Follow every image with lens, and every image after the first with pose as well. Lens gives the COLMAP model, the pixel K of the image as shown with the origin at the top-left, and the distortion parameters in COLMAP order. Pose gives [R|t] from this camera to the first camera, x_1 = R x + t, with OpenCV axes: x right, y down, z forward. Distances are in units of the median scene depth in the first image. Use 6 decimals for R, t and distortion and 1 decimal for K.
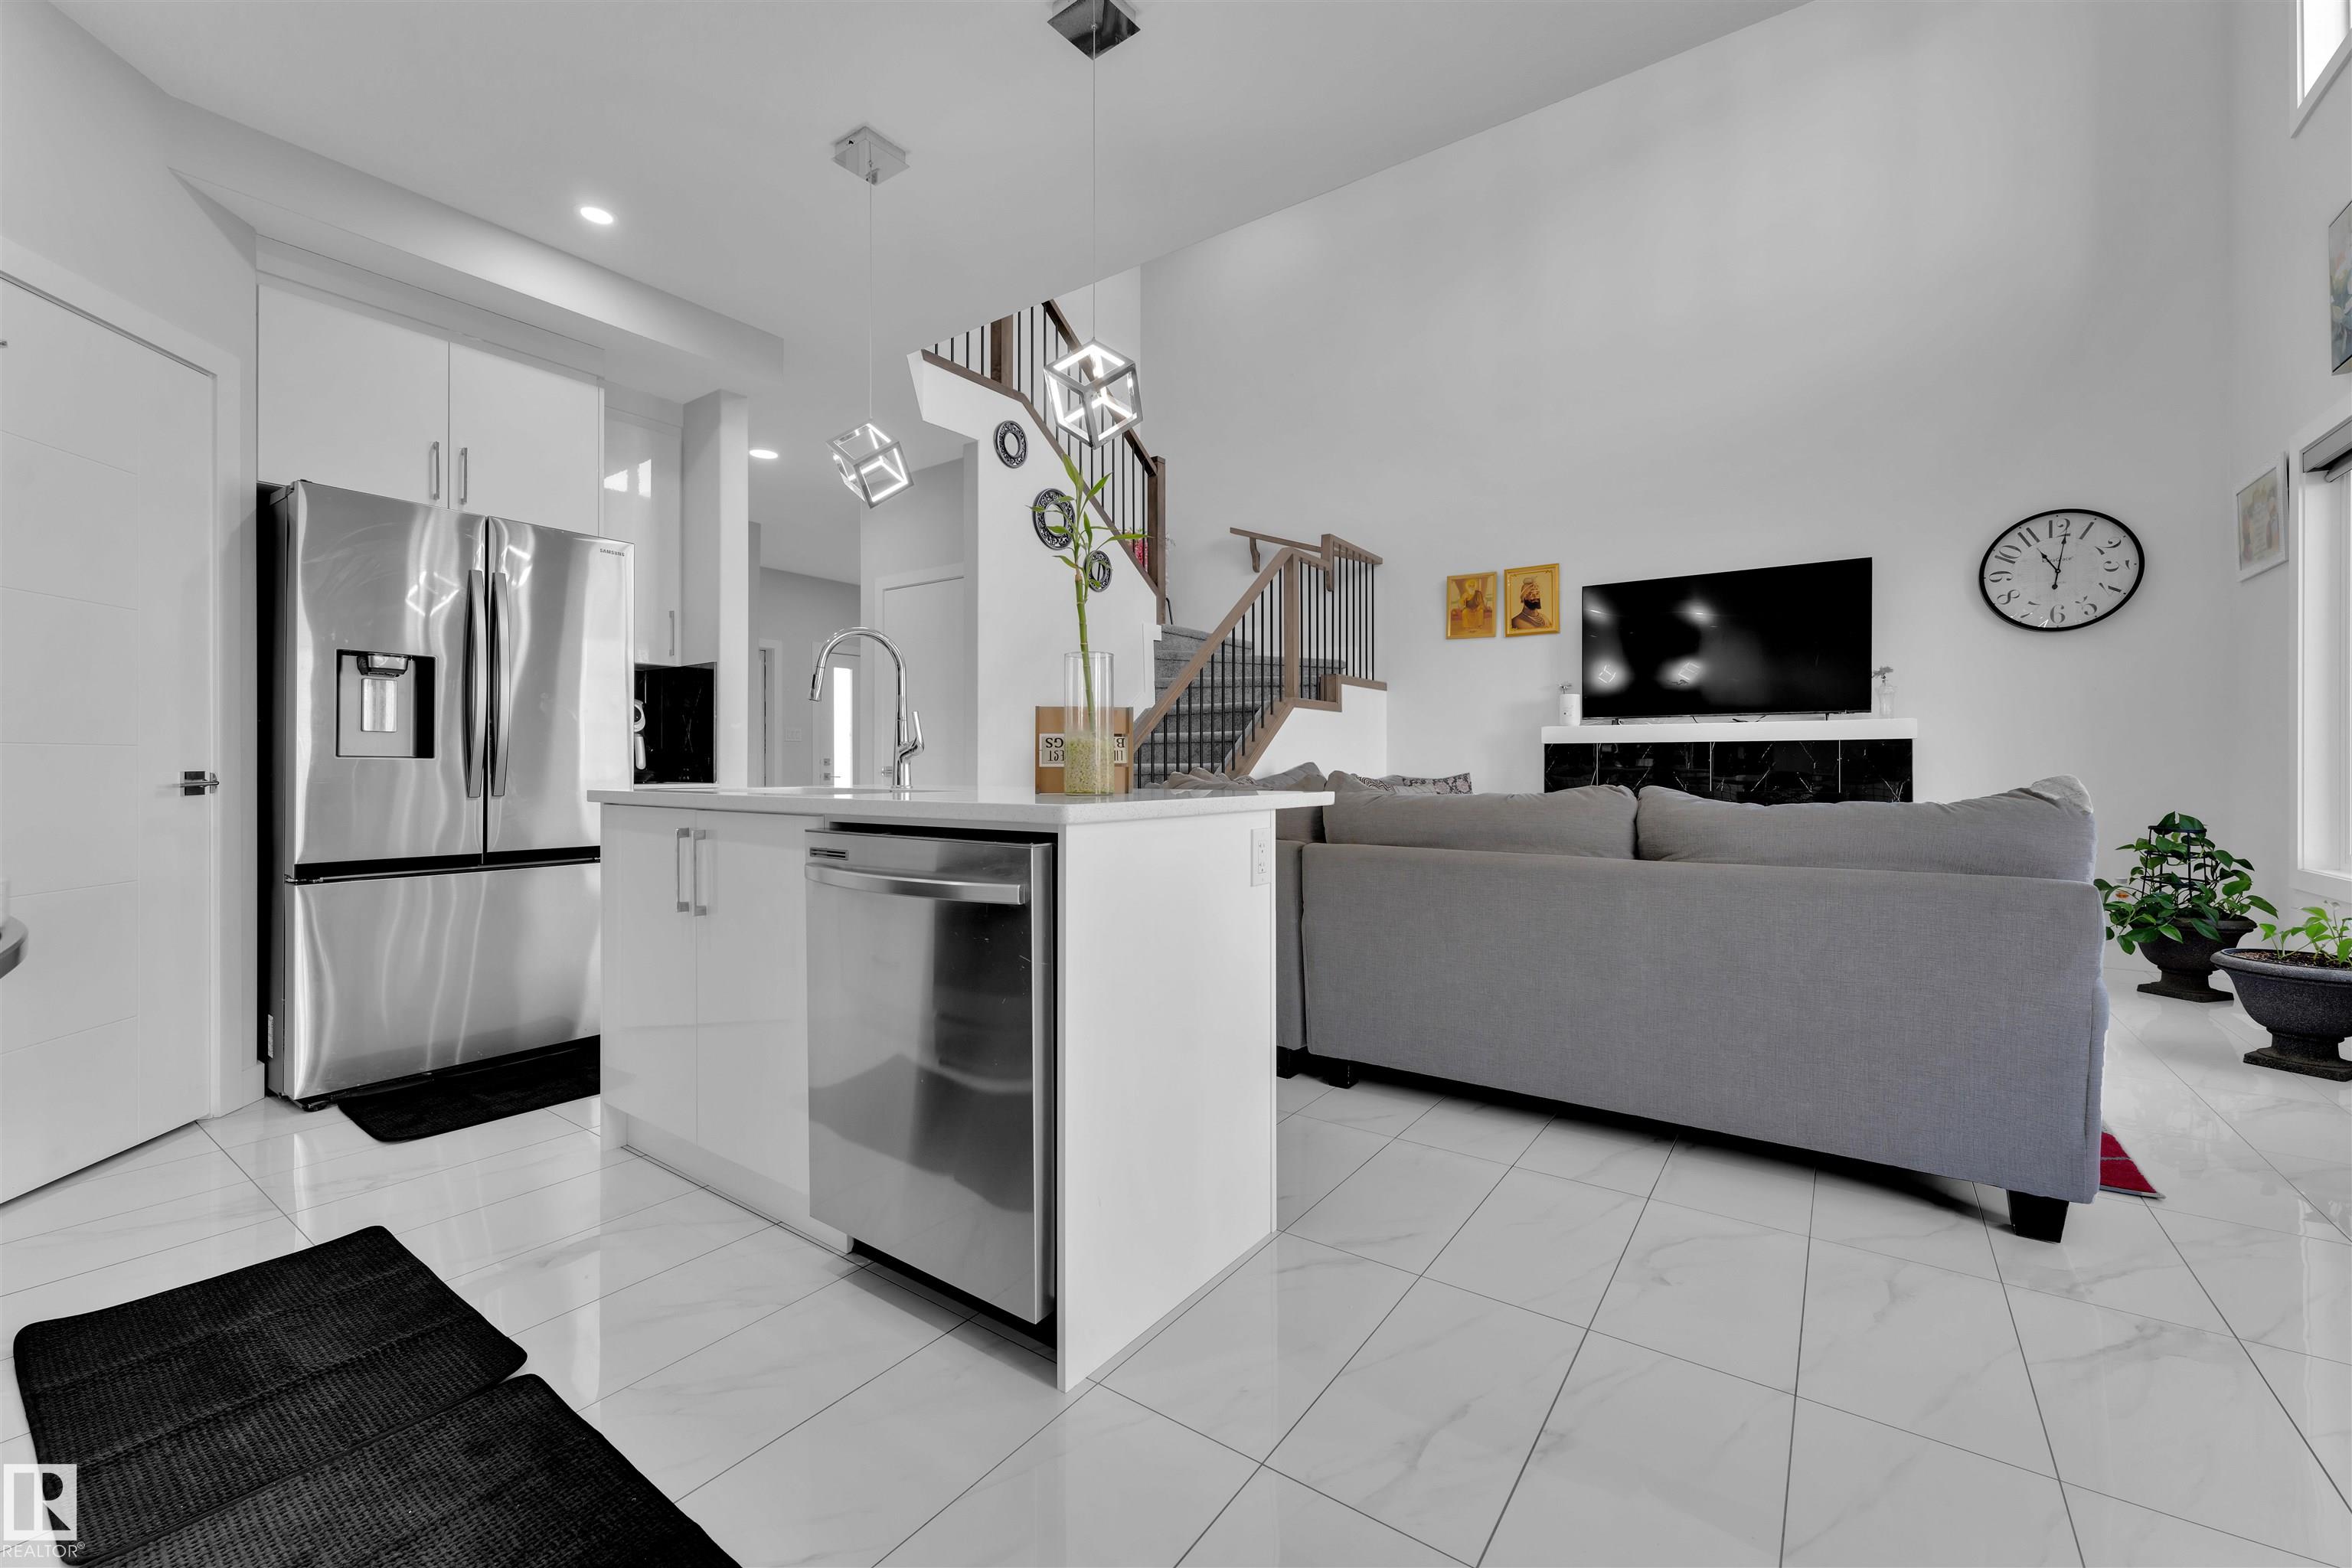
lens RADIAL K [[949.0, 0, 1173.1], [0, 949.0, 762.9], [0, 0, 1]] dist [0.000409, -0.000376]
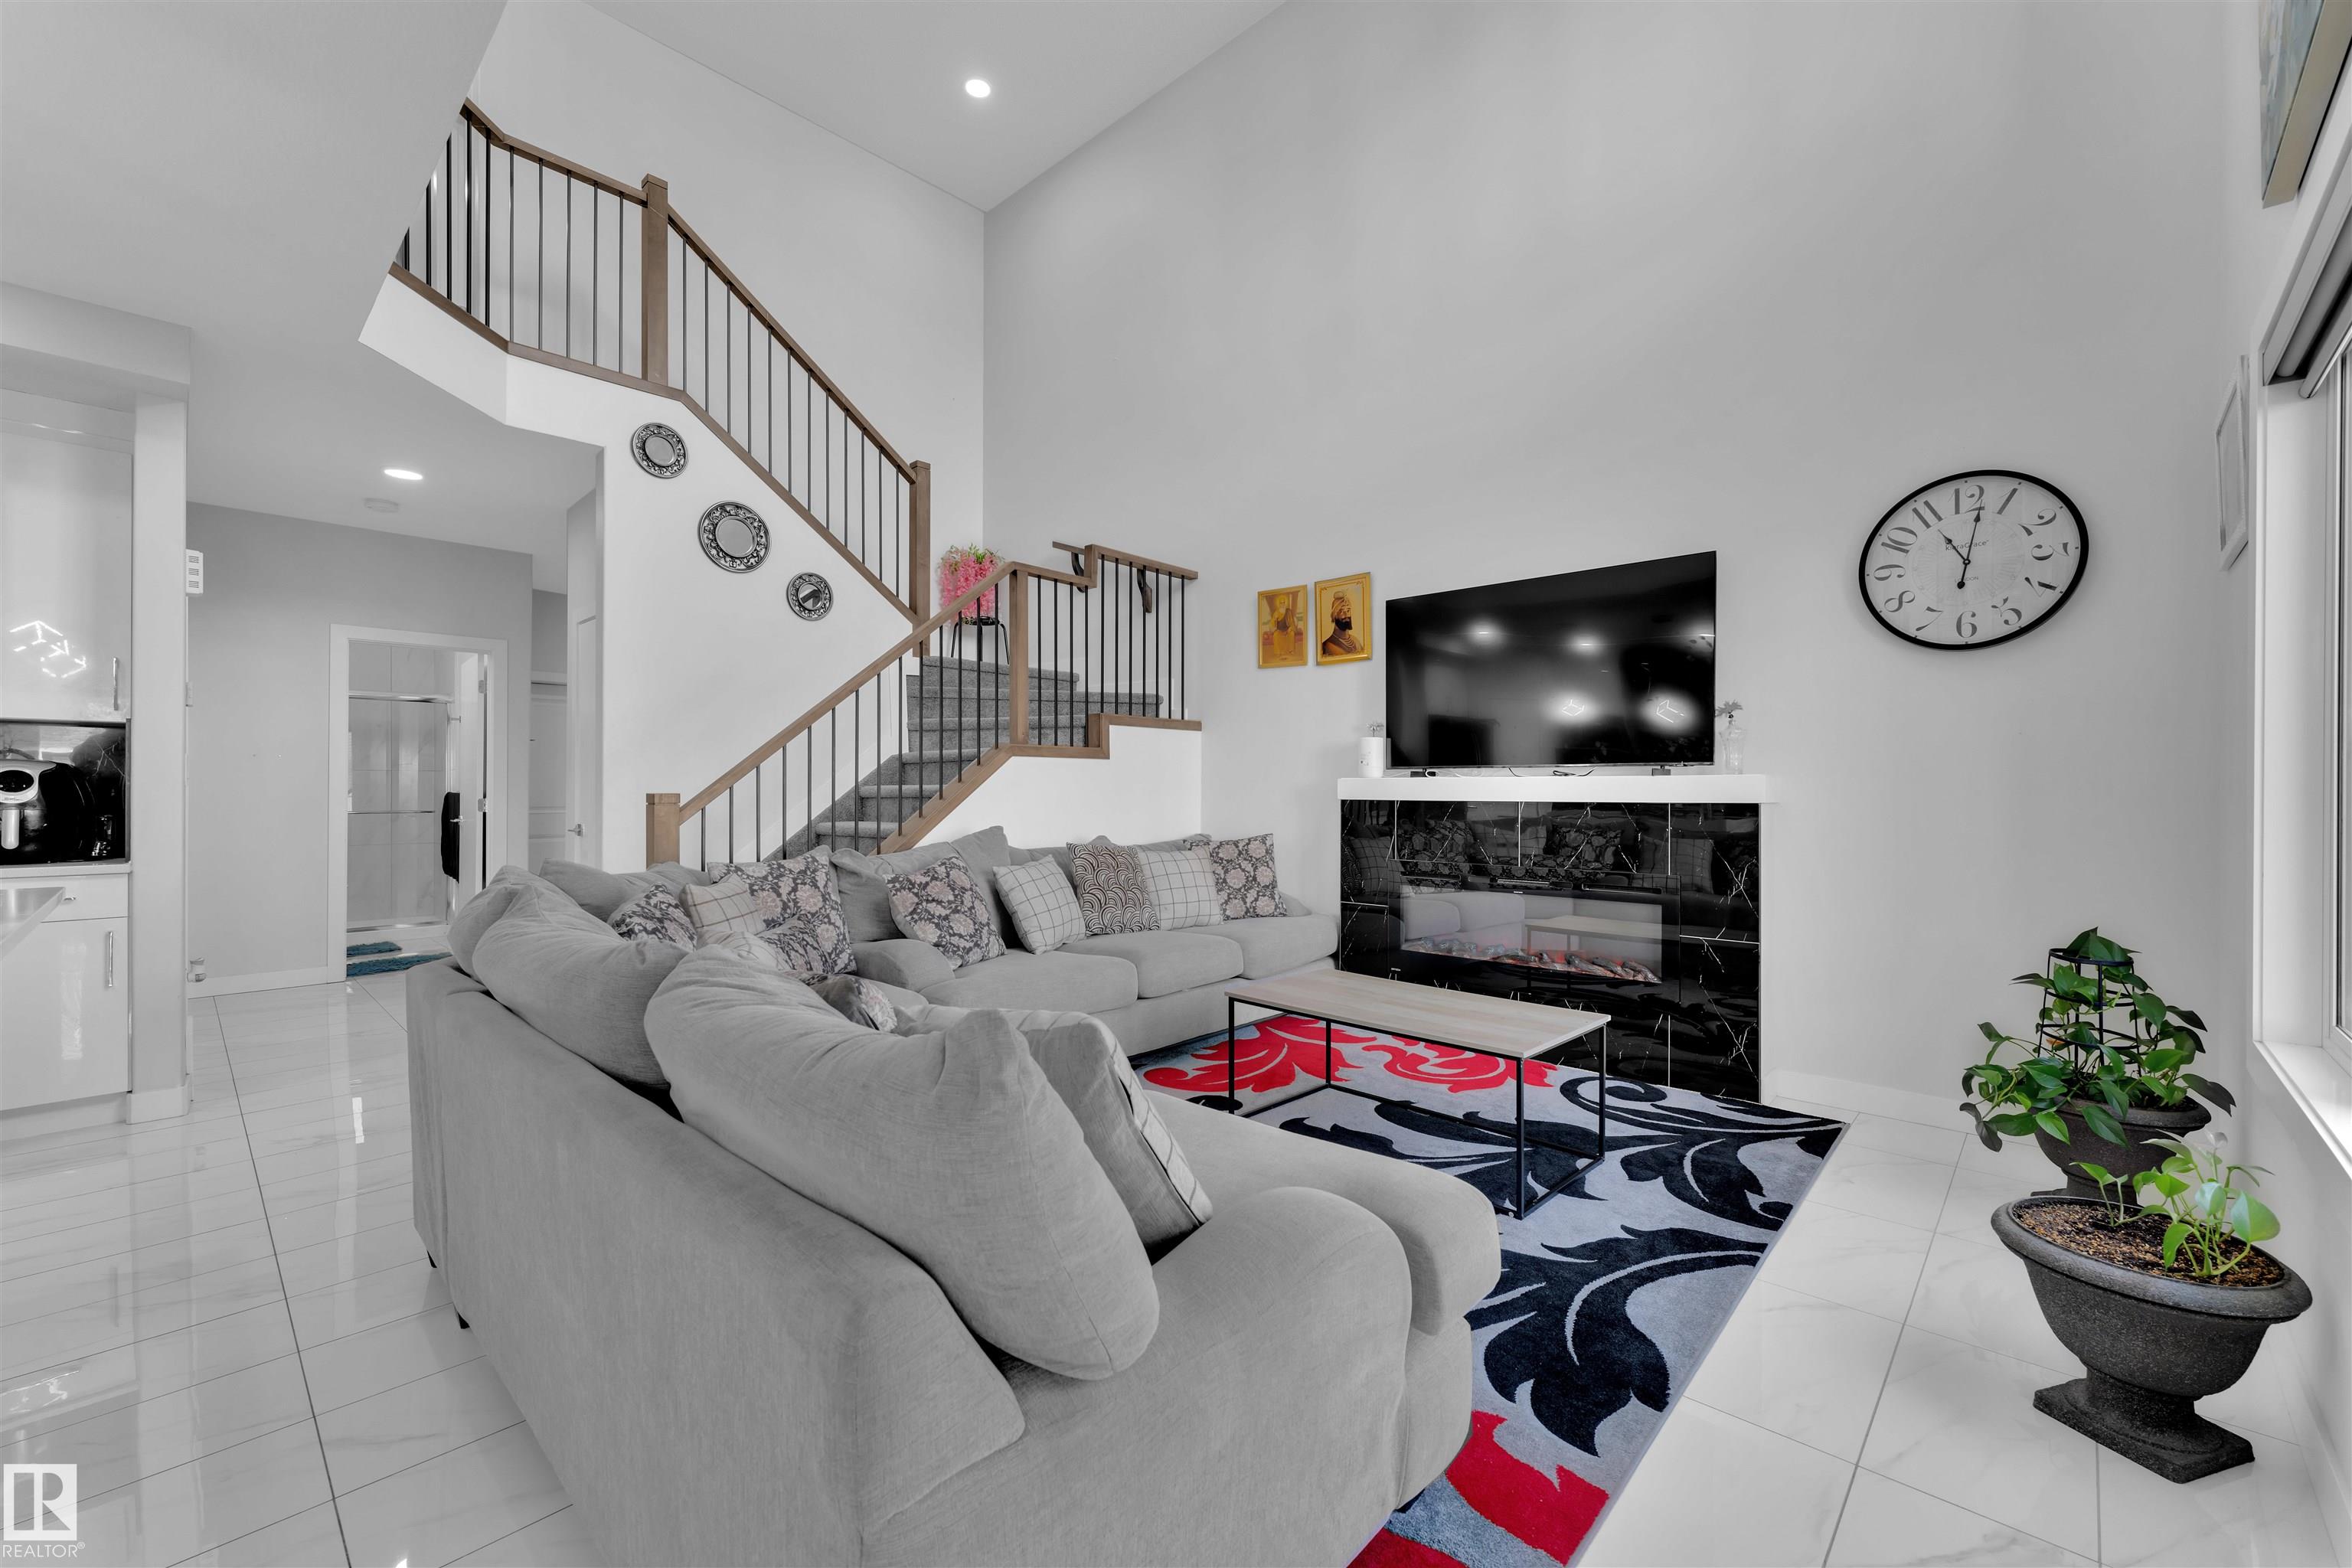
lens RADIAL K [[949.0, 0, 1182.1], [0, 949.0, 790.3], [0, 0, 1]] dist [0.000409, -0.000376]
pose [[0.991156, 0.001865, -0.132687, 0.421609], [-0.001356, 0.999991, 0.003925, -0.035441], [0.132693, -0.003710, 0.991150, 0.222745]]
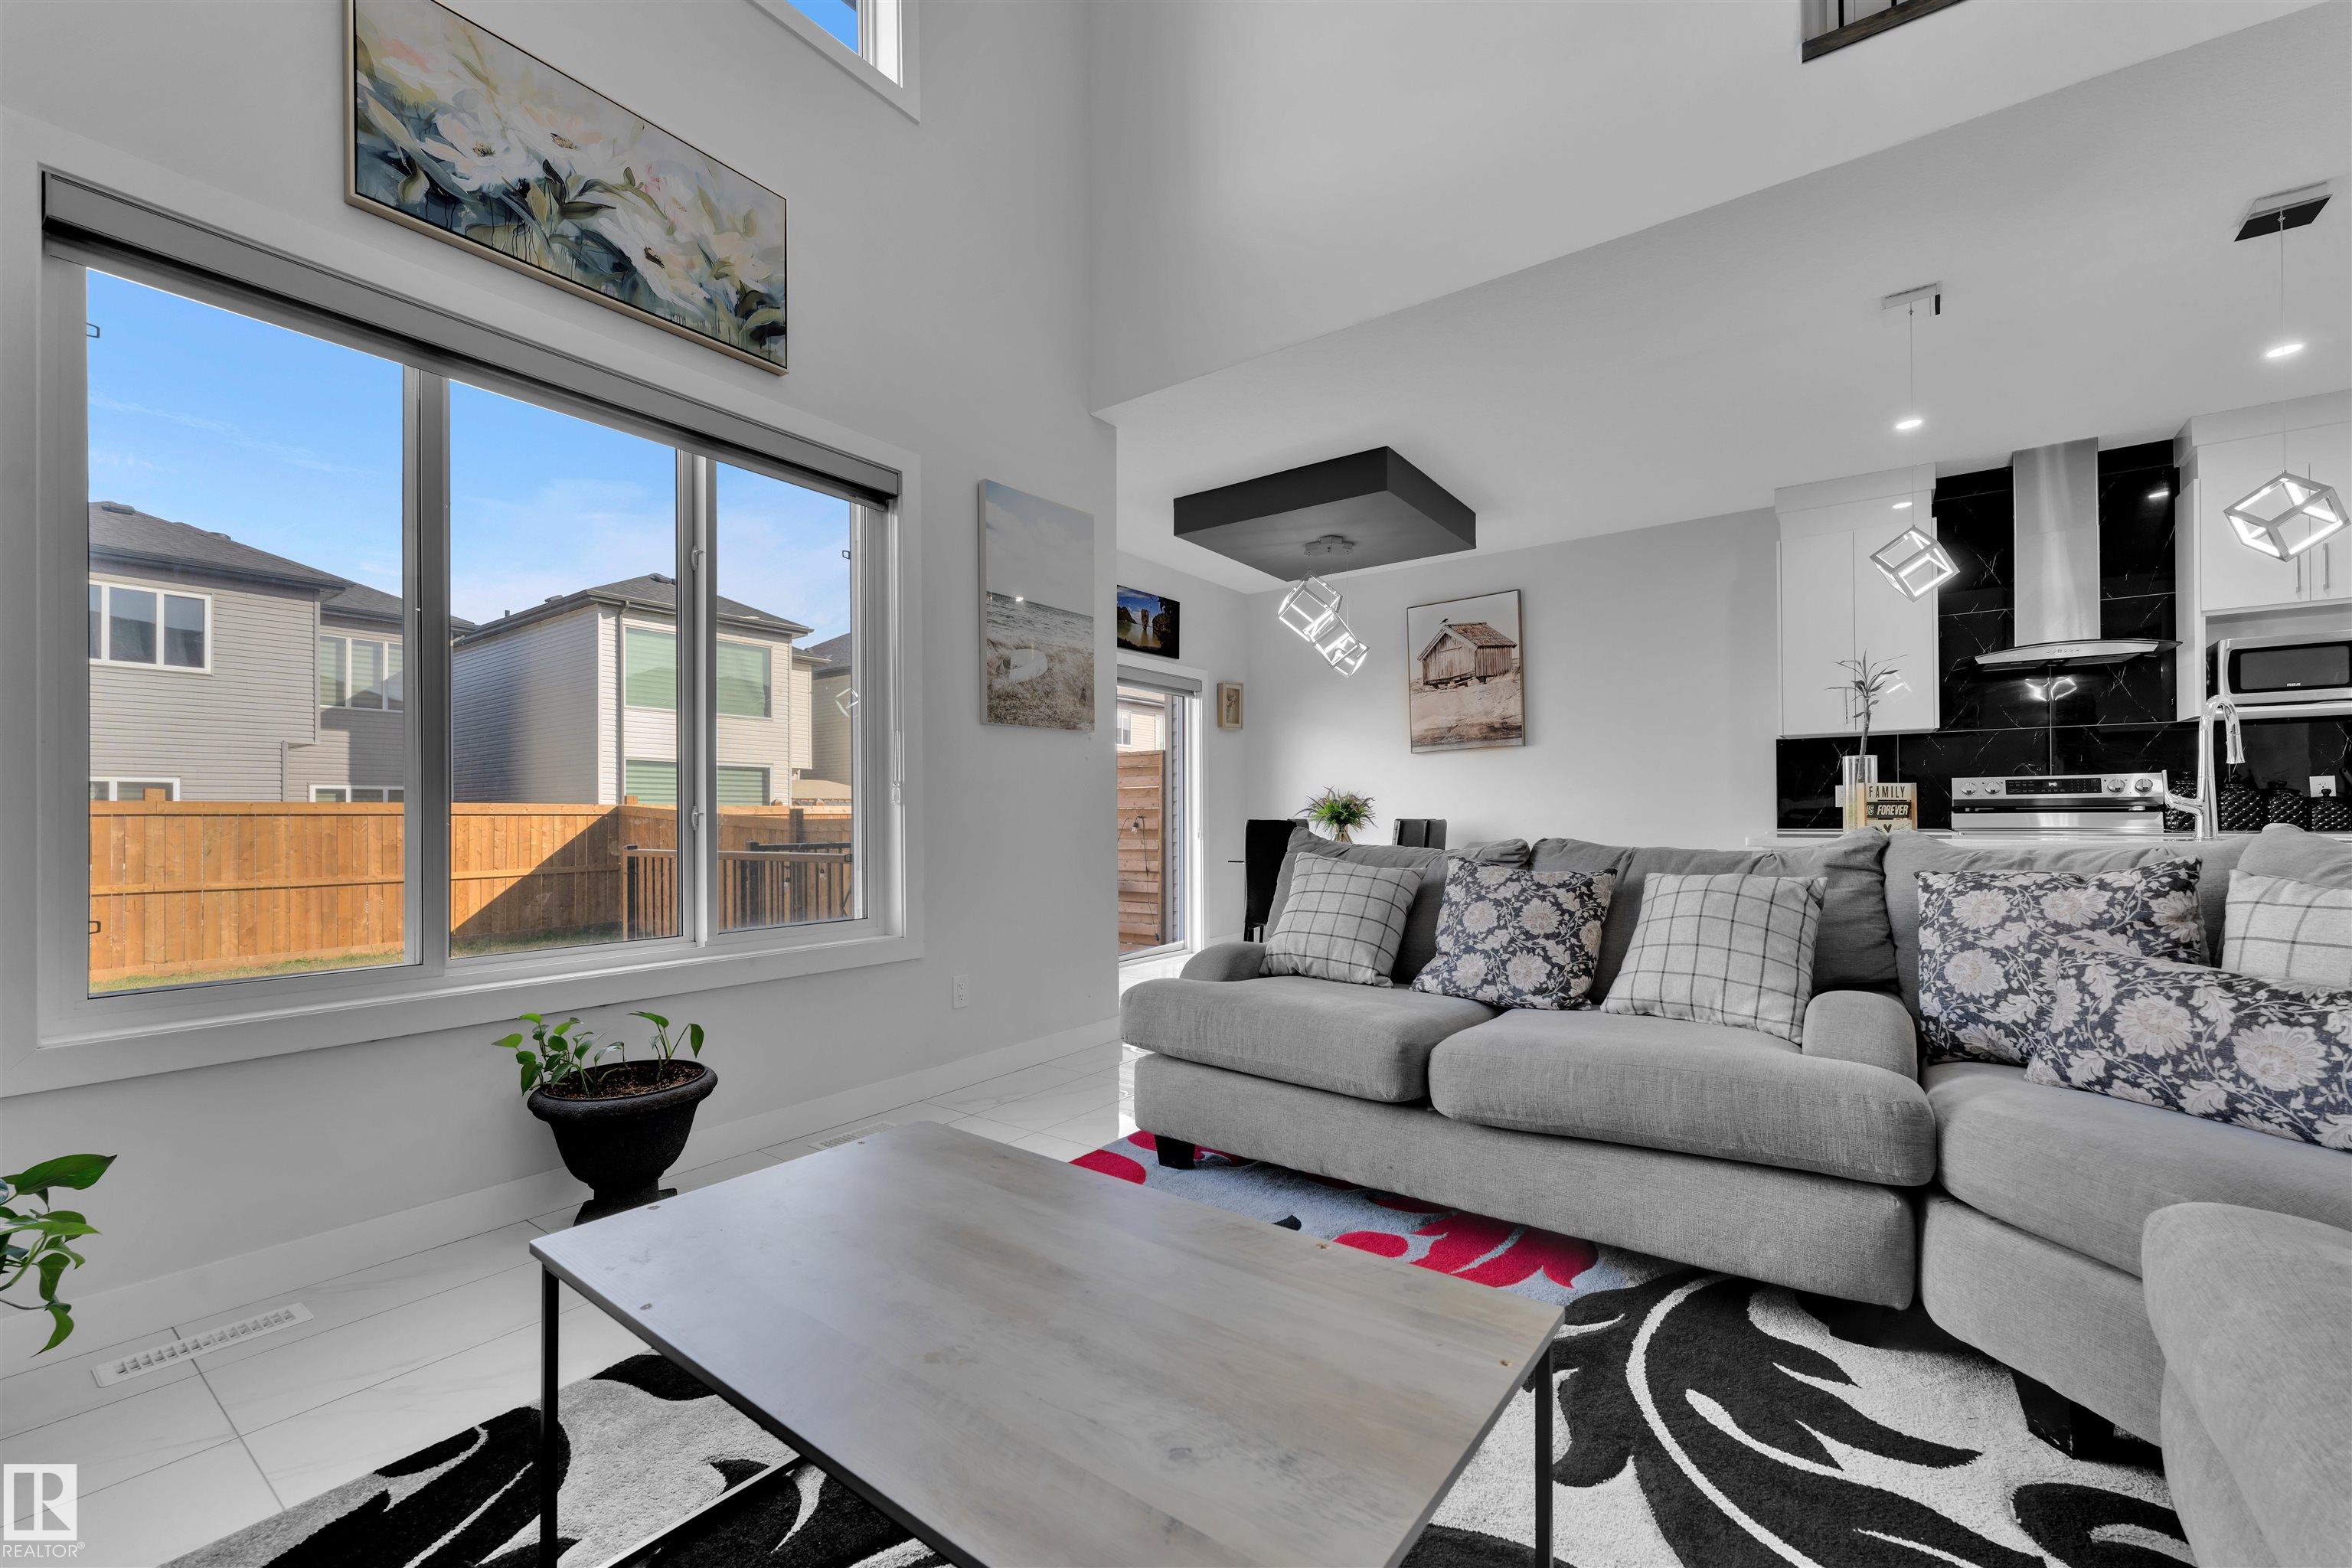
lens RADIAL K [[949.0, 0, 1188.2], [0, 949.0, 811.9], [0, 0, 1]] dist [0.000409, -0.000376]
pose [[-0.999984, 0.003889, 0.004045, 0.441025], [0.003844, 0.999931, -0.011137, 0.001488], [-0.004088, -0.011122, -0.999930, 1.050278]]
